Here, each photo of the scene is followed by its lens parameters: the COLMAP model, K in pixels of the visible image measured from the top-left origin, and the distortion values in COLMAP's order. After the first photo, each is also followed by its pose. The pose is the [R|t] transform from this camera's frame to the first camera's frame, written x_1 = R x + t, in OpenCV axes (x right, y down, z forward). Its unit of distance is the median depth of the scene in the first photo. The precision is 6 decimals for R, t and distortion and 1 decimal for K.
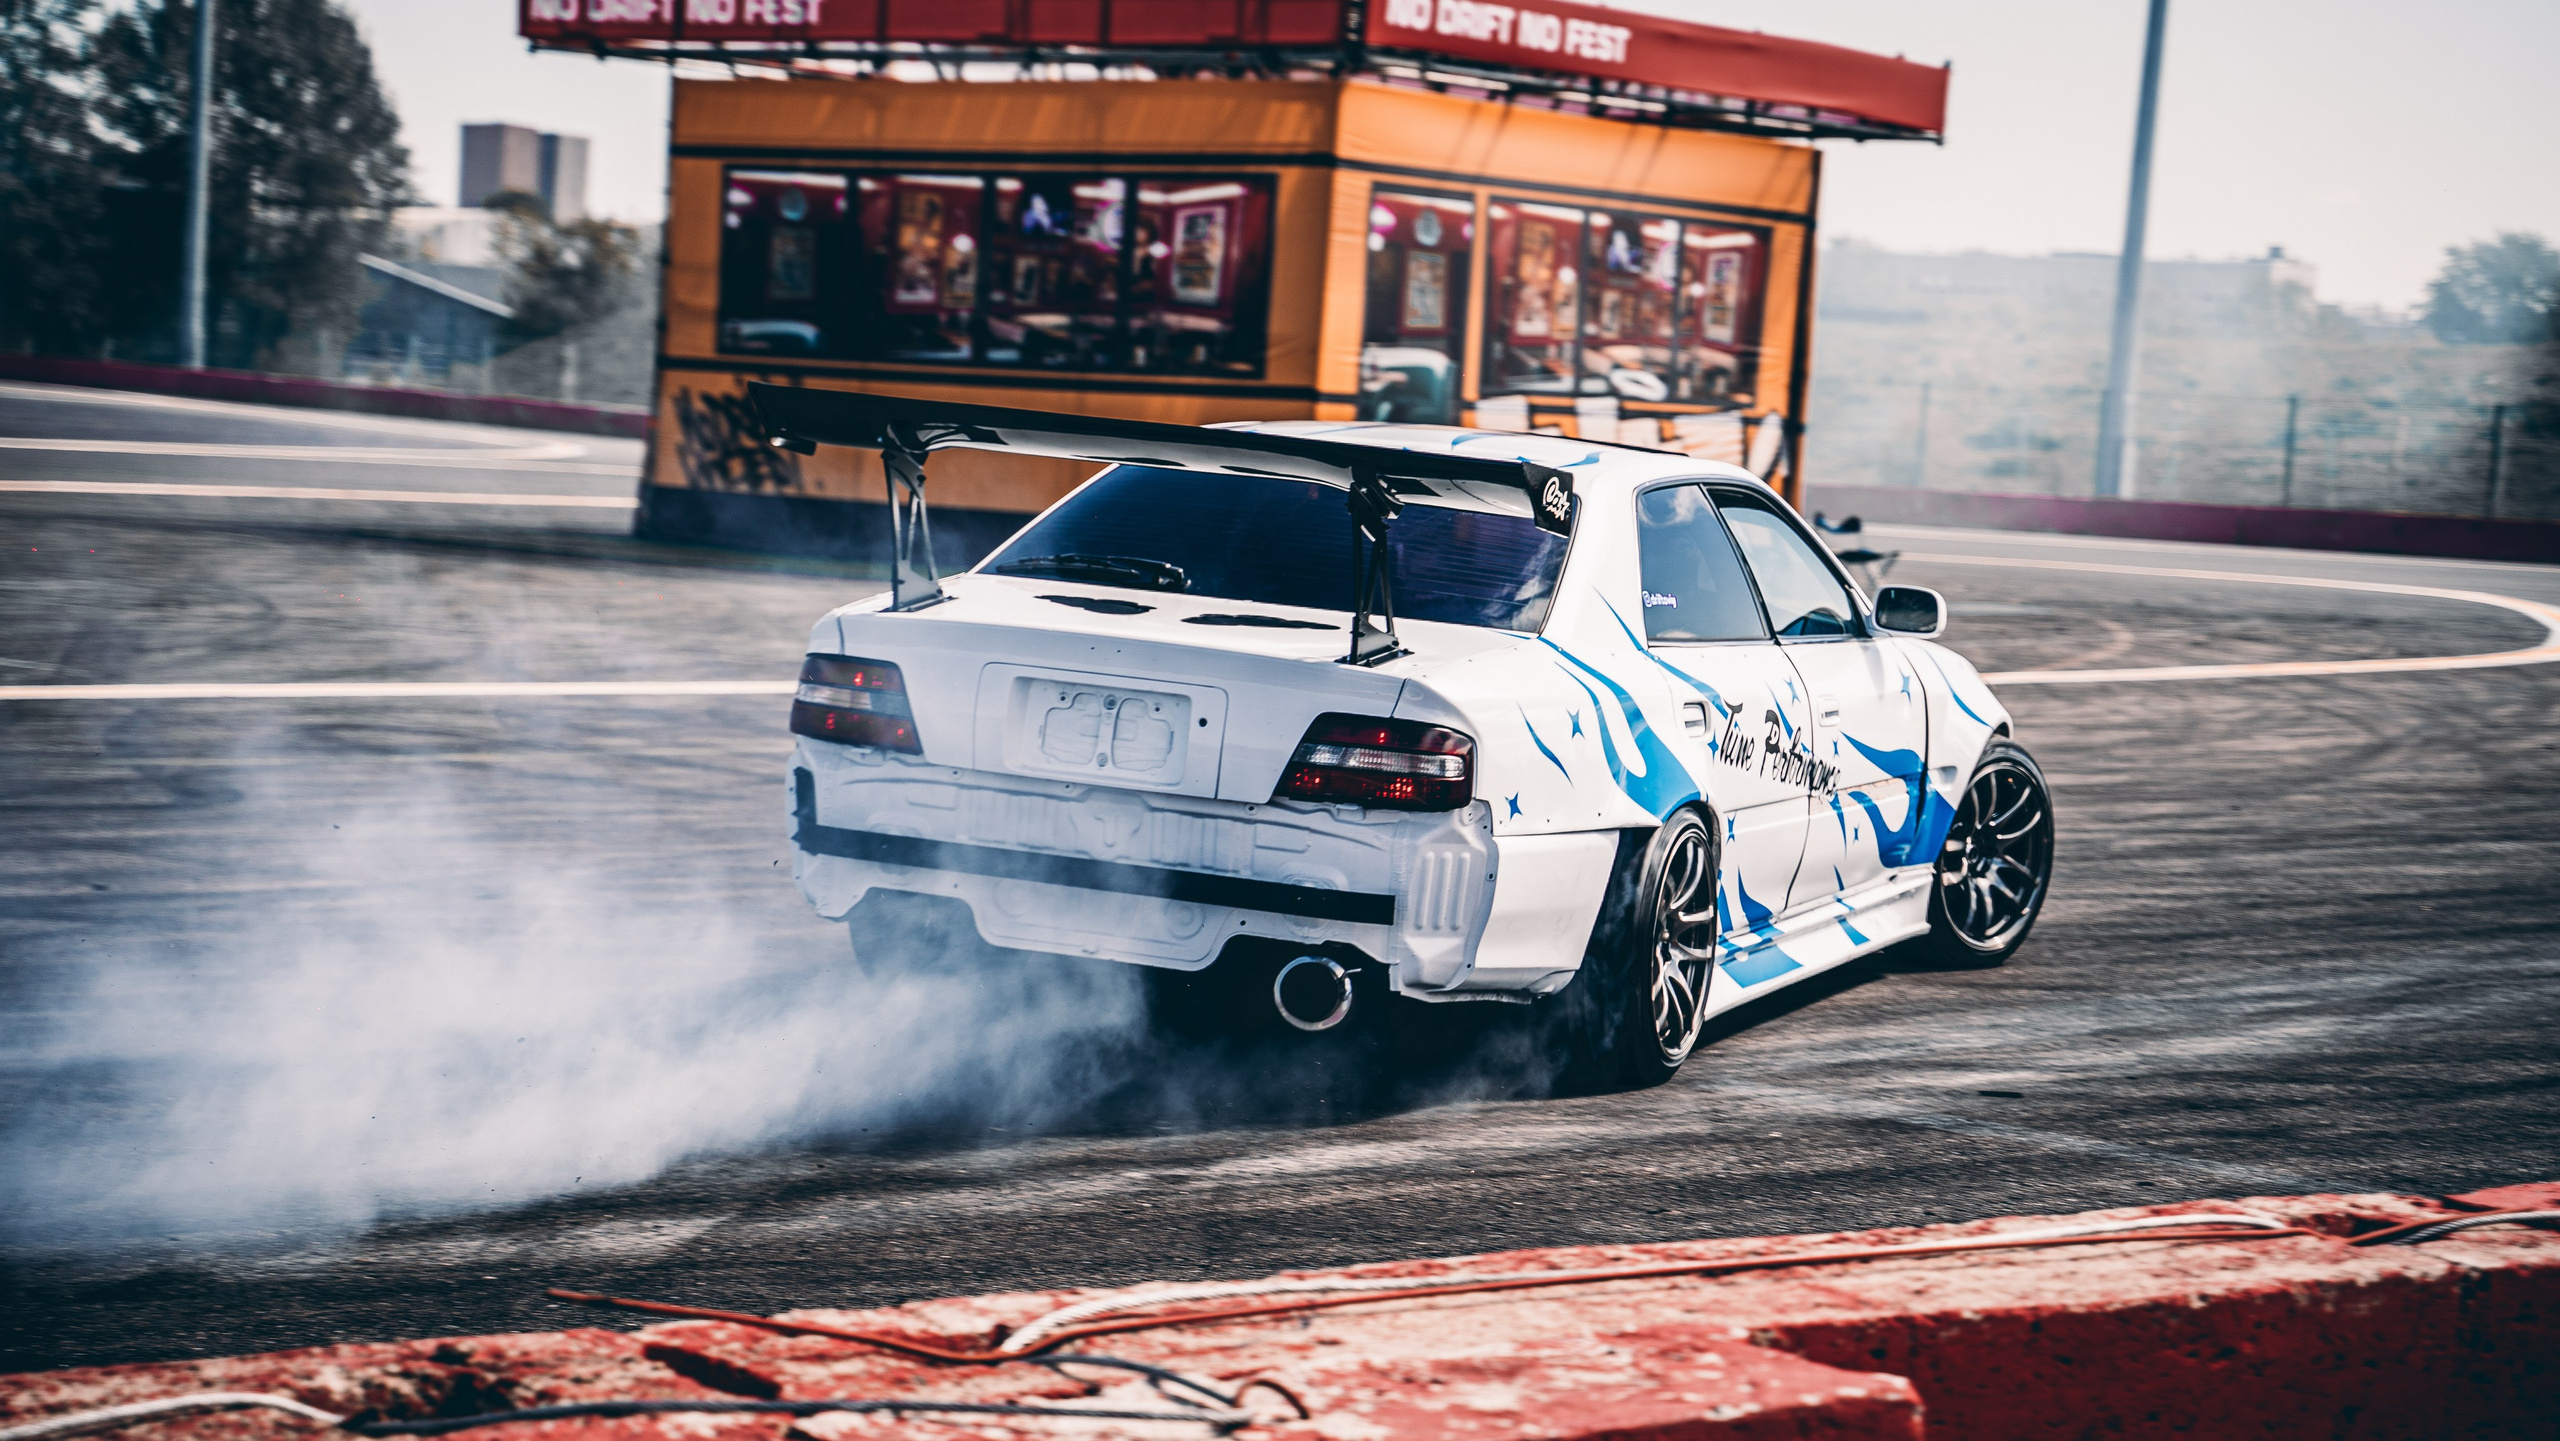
lens RADIAL K [[5145.0, 0, 1280.0], [0, 5145.0, 720.2], [0, 0, 1]] dist [0.090647, 0.000000]
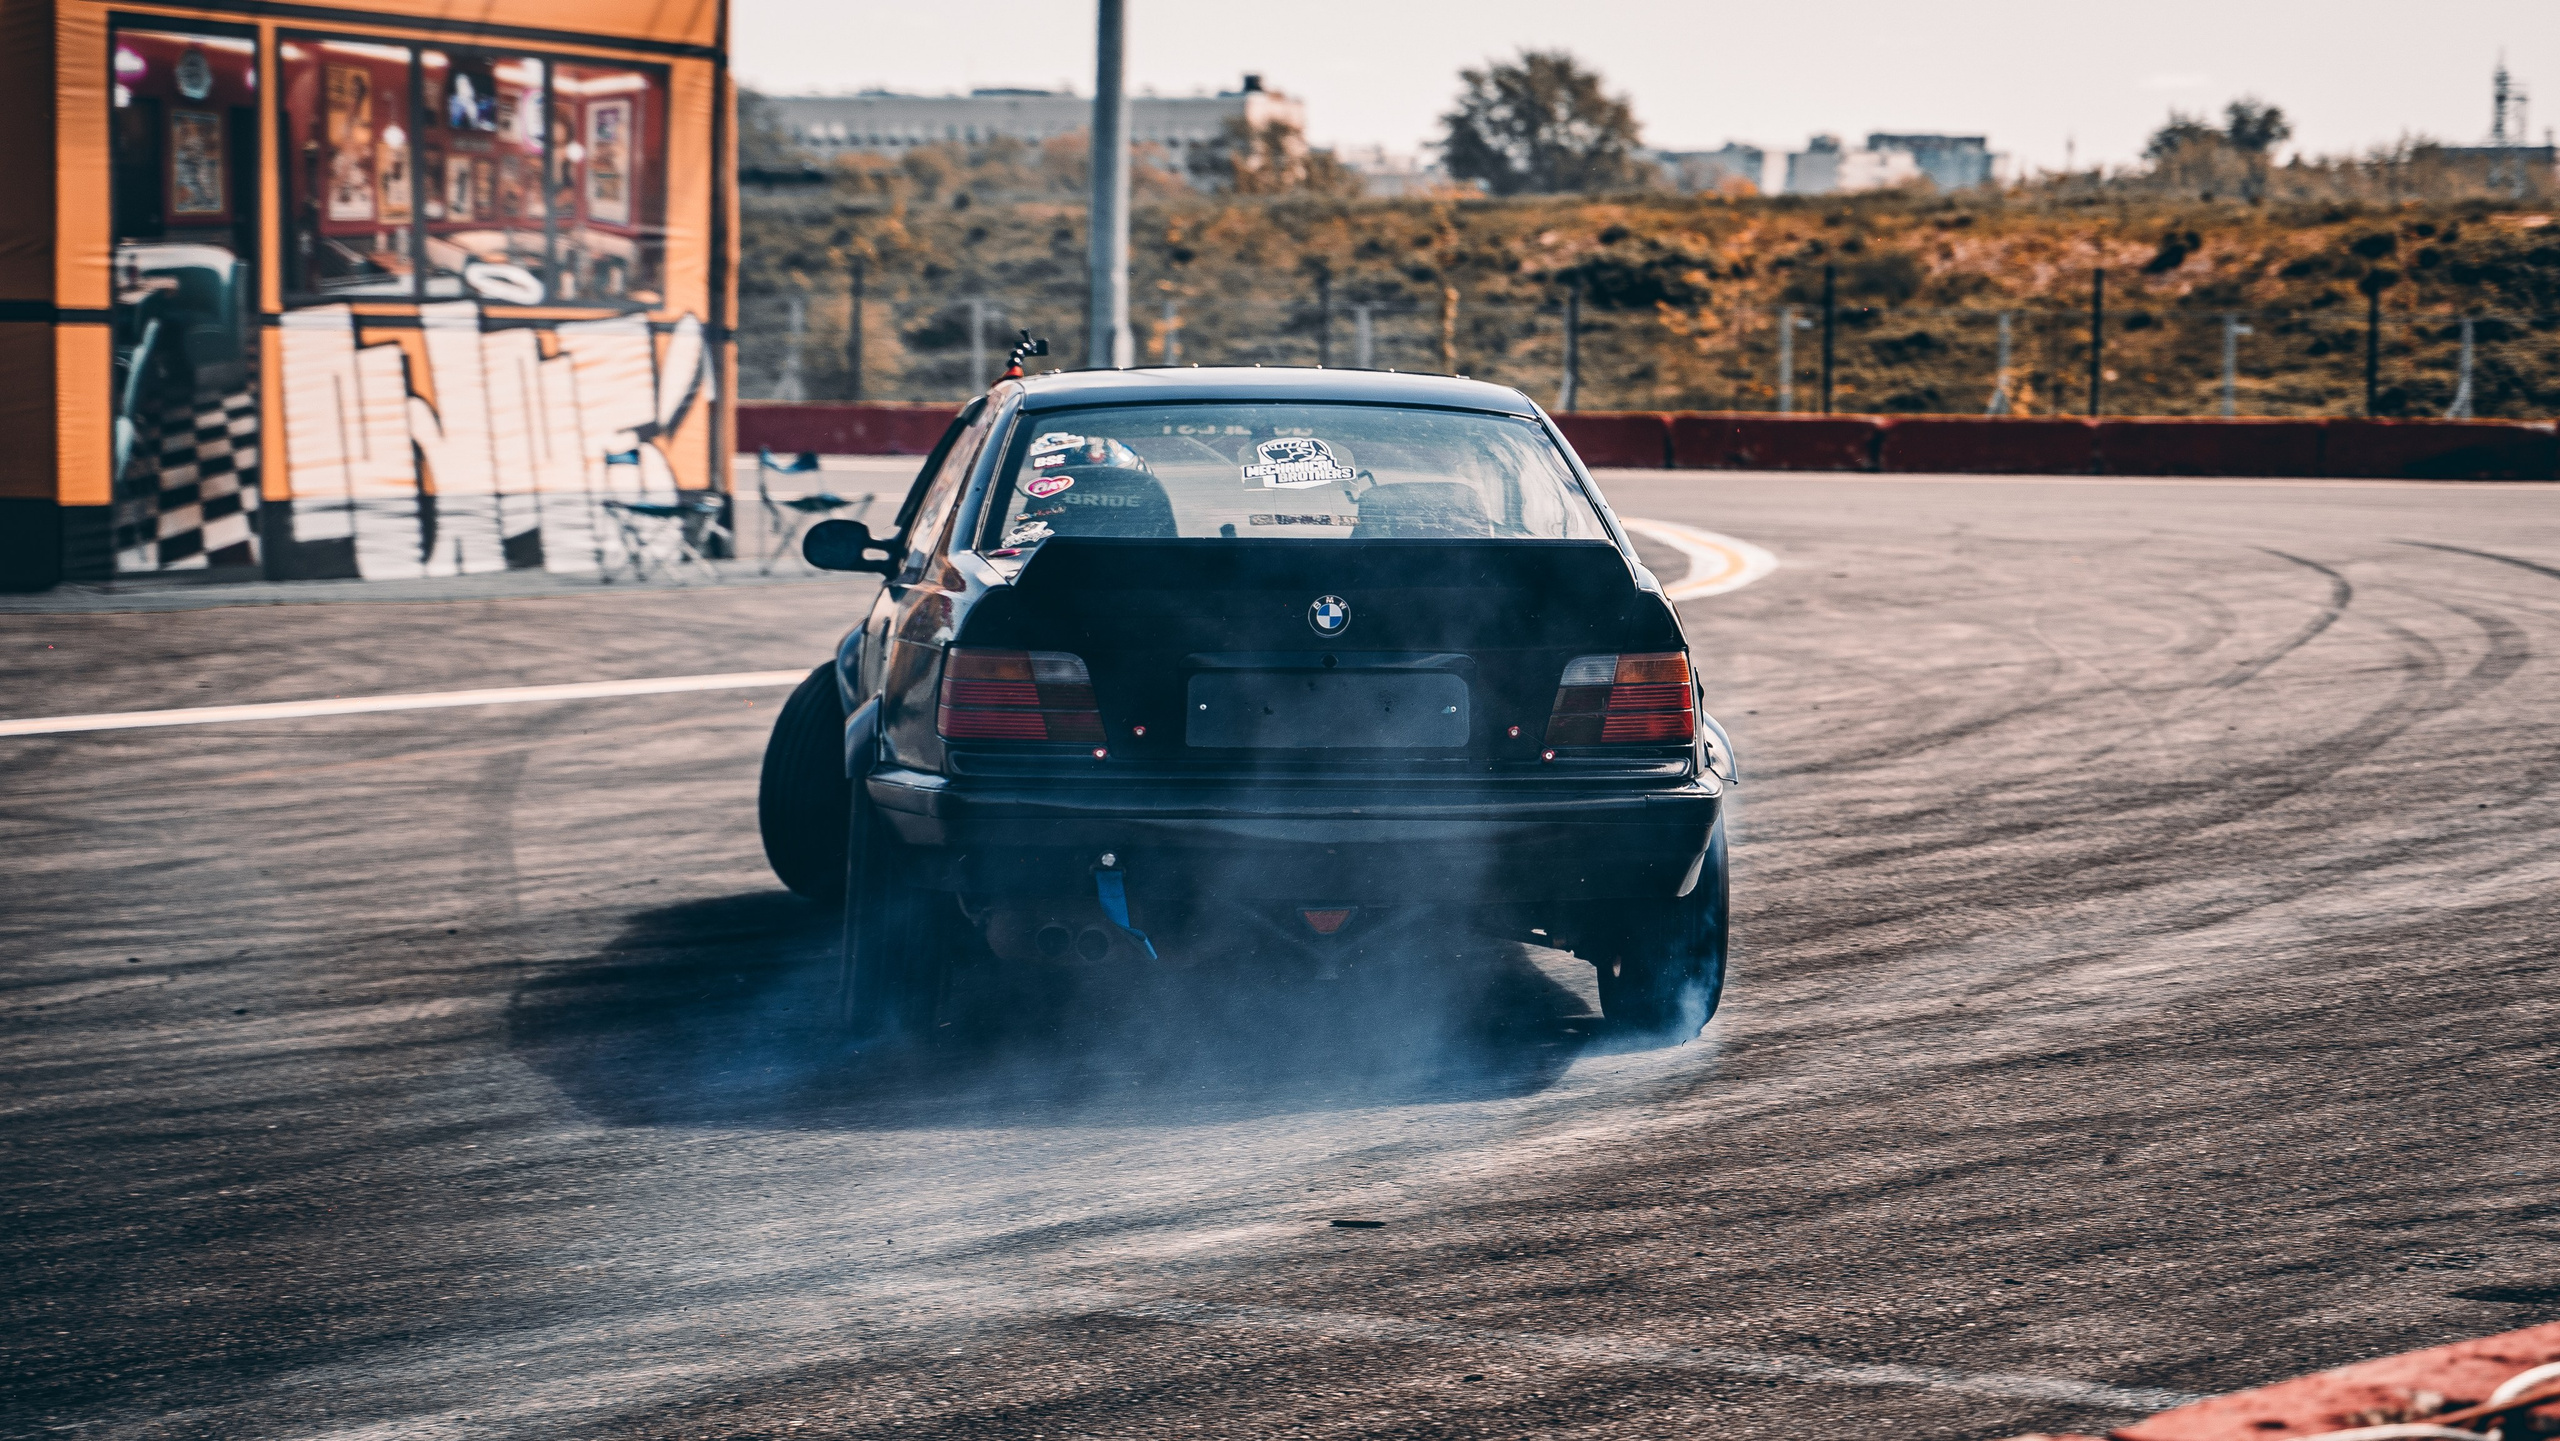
lens RADIAL K [[5751.0, 0, 1279.8], [0, 5751.0, 722.4], [0, 0, 1]] dist [0.147904, 0.000000]
pose [[0.958474, -0.059014, 0.279008, -0.057782], [0.054080, 0.998215, 0.025355, -0.017467], [-0.280006, -0.009214, 0.959954, 0.177066]]
